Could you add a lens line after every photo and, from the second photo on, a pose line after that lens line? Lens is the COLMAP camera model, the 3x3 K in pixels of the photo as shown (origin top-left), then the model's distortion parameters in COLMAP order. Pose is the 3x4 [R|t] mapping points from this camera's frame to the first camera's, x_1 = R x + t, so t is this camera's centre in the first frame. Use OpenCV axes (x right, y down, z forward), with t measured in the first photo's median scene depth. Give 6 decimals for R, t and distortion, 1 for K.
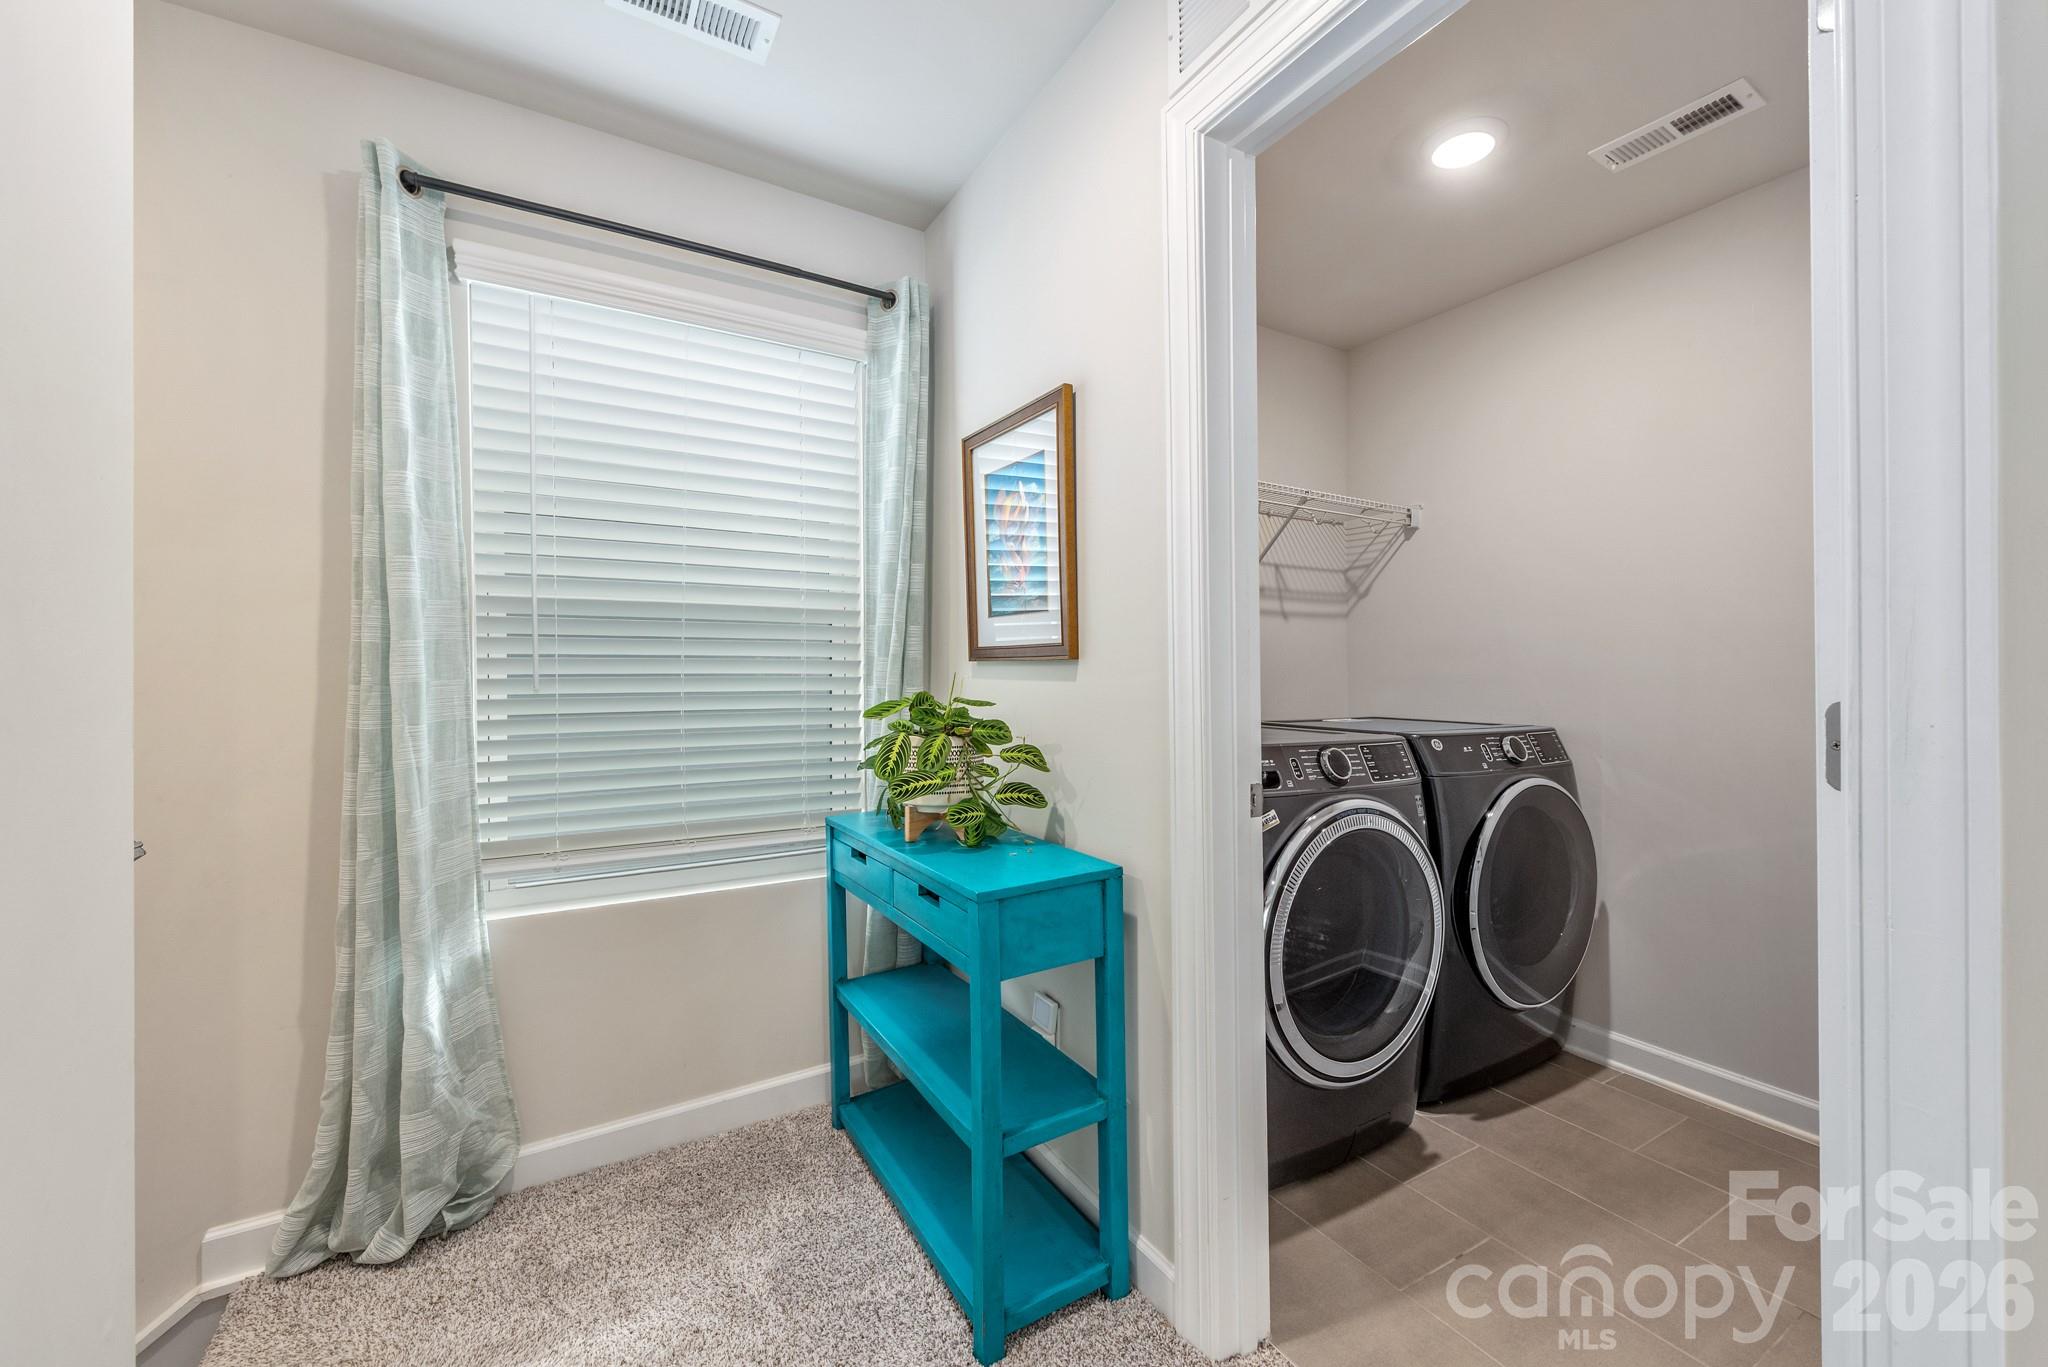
lens RADIAL K [[798.7, 0, 1034.0], [0, 798.7, 681.2], [0, 0, 1]] dist [0.013537, -0.004757]
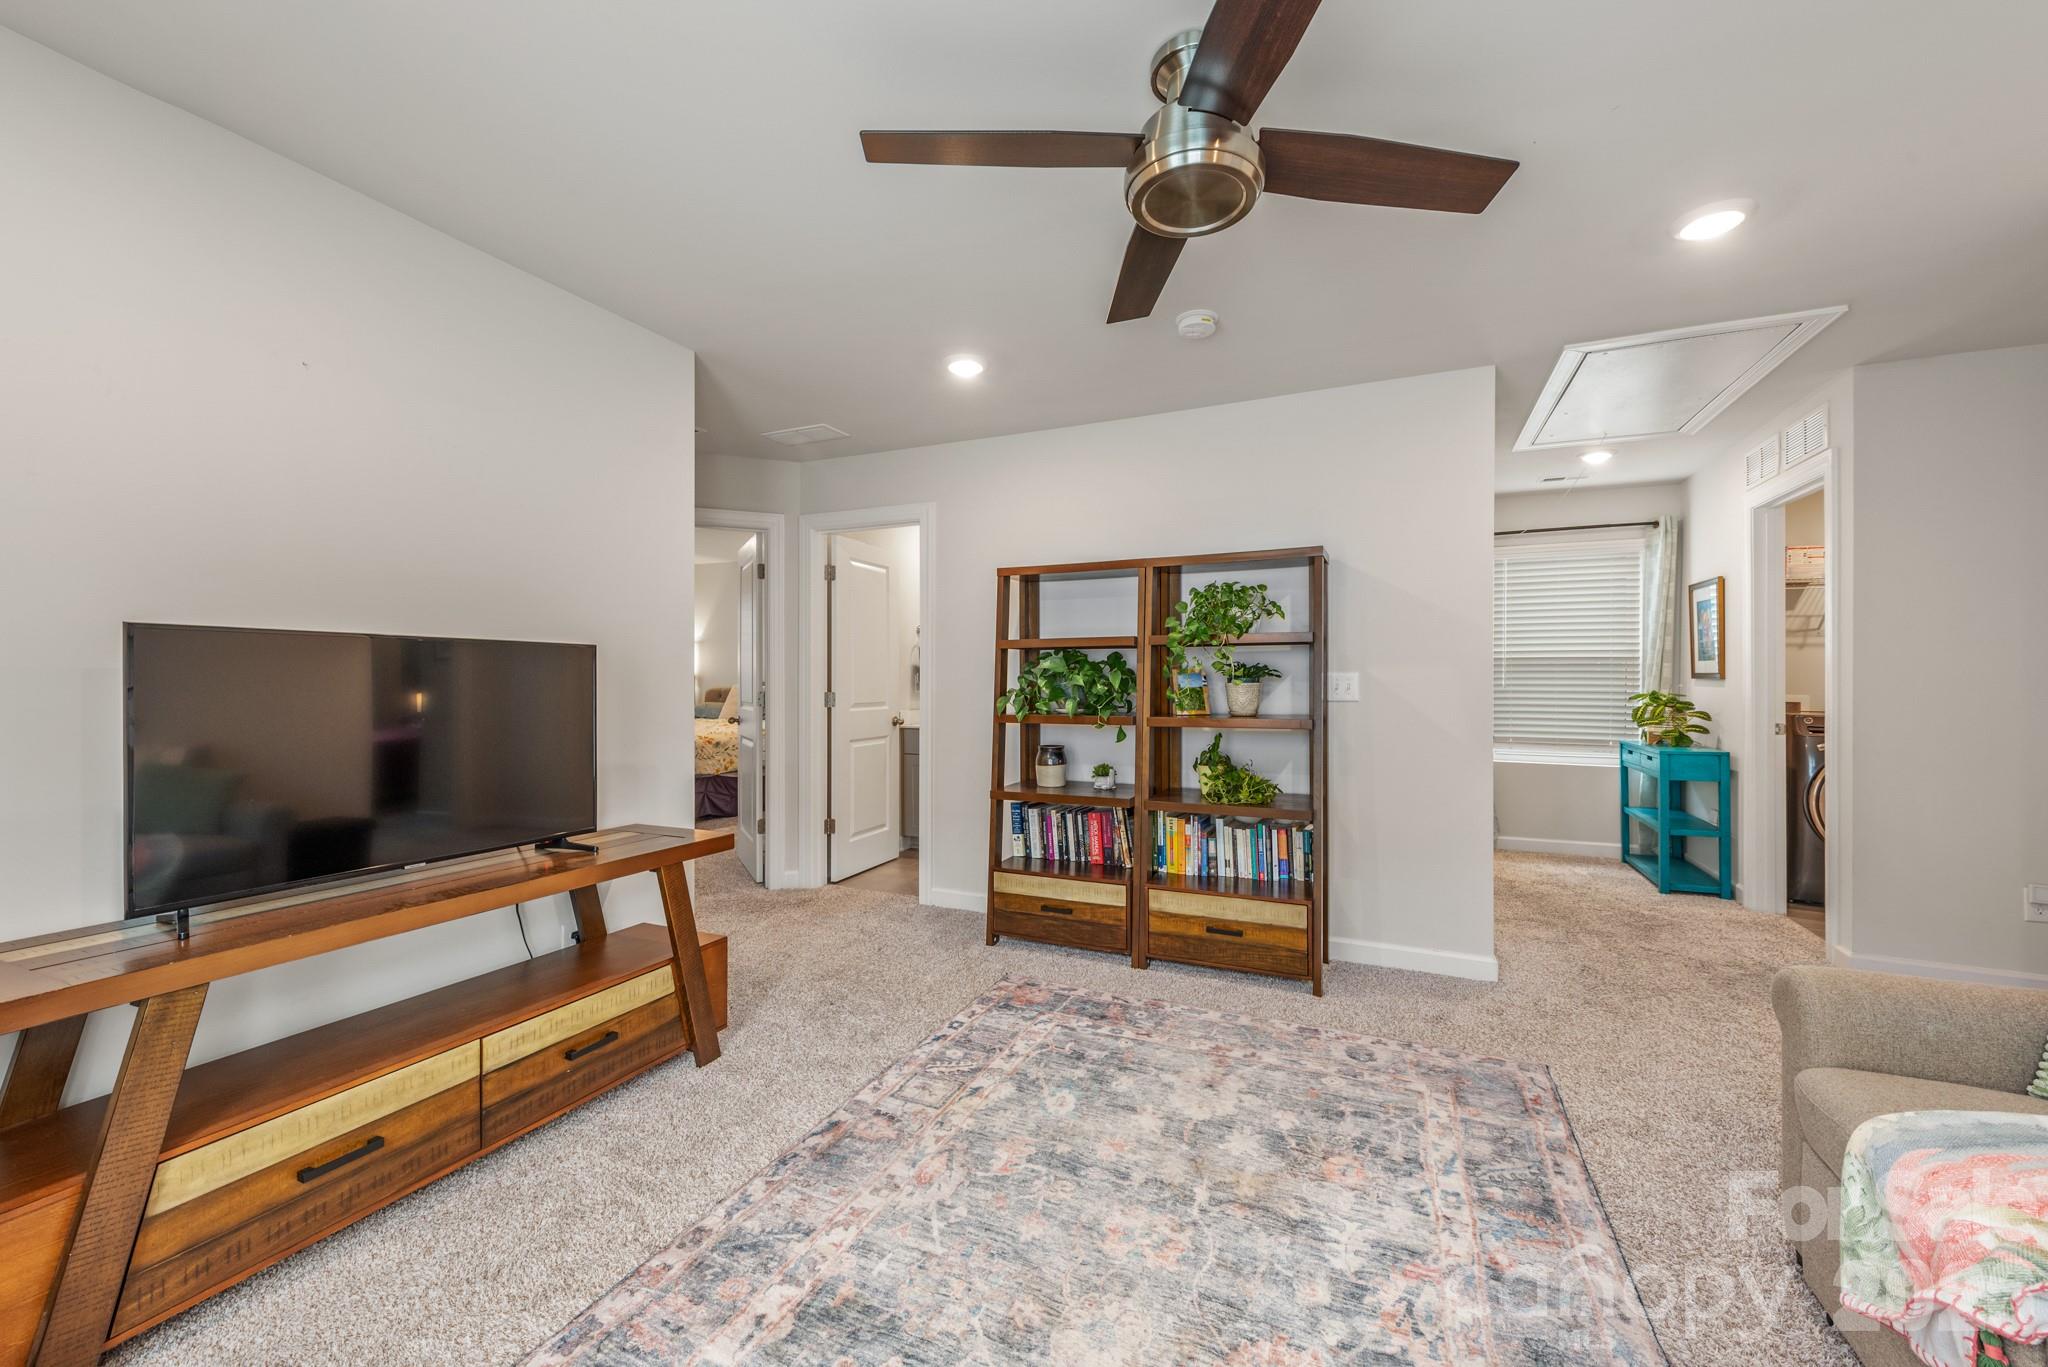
lens RADIAL K [[798.7, 0, 1034.0], [0, 798.7, 681.2], [0, 0, 1]] dist [0.013537, -0.004757]
pose [[0.572927, 0.007445, -0.819572, 0.791390], [-0.008707, 0.999958, 0.002997, -0.007799], [0.819560, 0.005419, 0.572968, -2.052540]]
